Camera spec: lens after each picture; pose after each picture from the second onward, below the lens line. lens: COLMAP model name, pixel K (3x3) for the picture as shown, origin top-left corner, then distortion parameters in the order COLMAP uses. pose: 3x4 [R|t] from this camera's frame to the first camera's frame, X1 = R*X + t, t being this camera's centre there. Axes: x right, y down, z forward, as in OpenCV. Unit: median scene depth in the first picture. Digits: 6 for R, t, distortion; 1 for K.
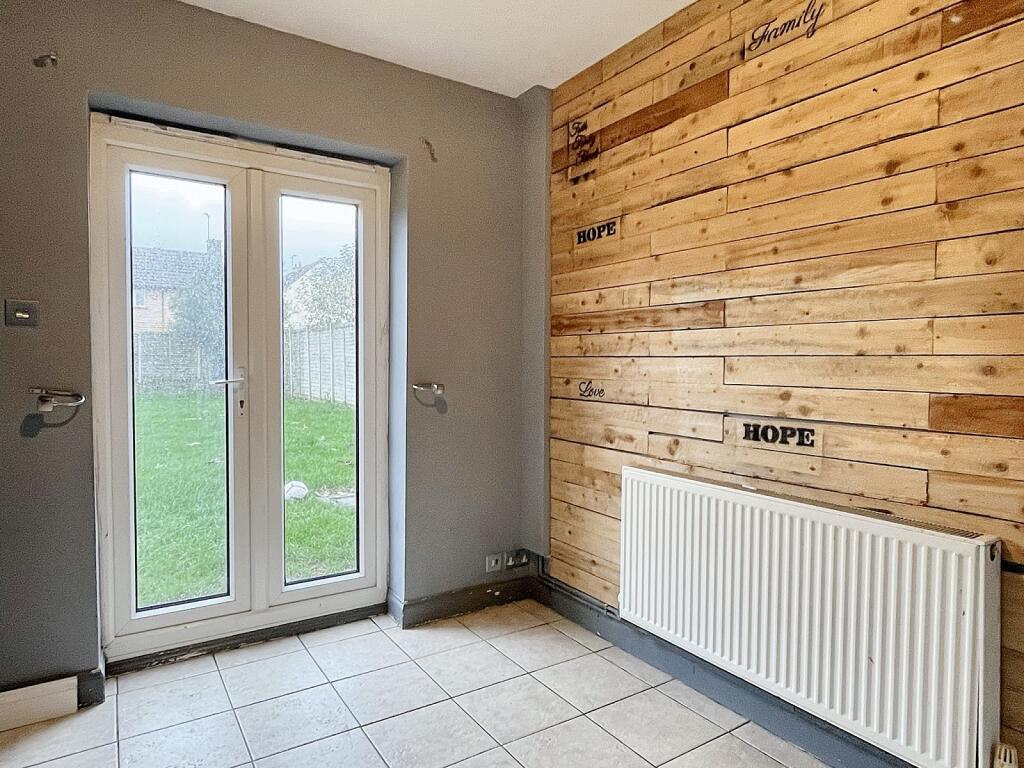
lens RADIAL K [[616.0, 0, 512.0], [0, 616.0, 384.0], [0, 0, 1]] dist [0.001545, -0.001637]
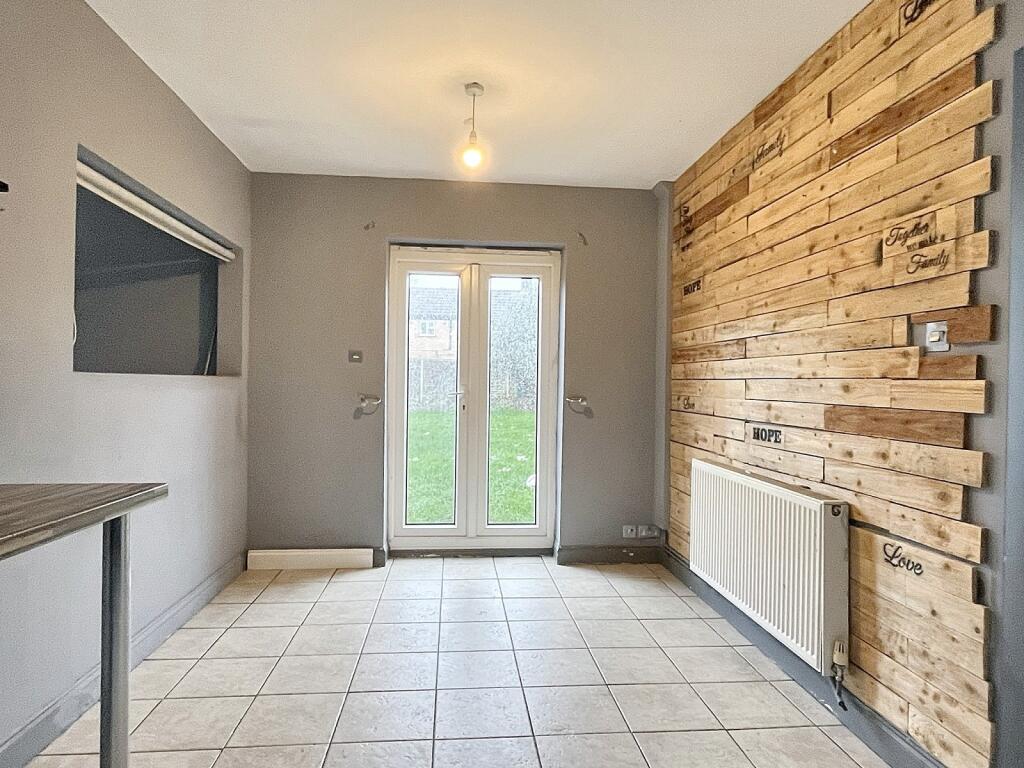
lens RADIAL K [[616.0, 0, 512.0], [0, 616.0, 384.0], [0, 0, 1]] dist [0.001545, -0.001637]
pose [[0.884399, 0.006957, -0.466679, 0.473162], [-0.024678, 0.999187, -0.031873, 0.020956], [0.466078, 0.039705, 0.883852, -0.419525]]
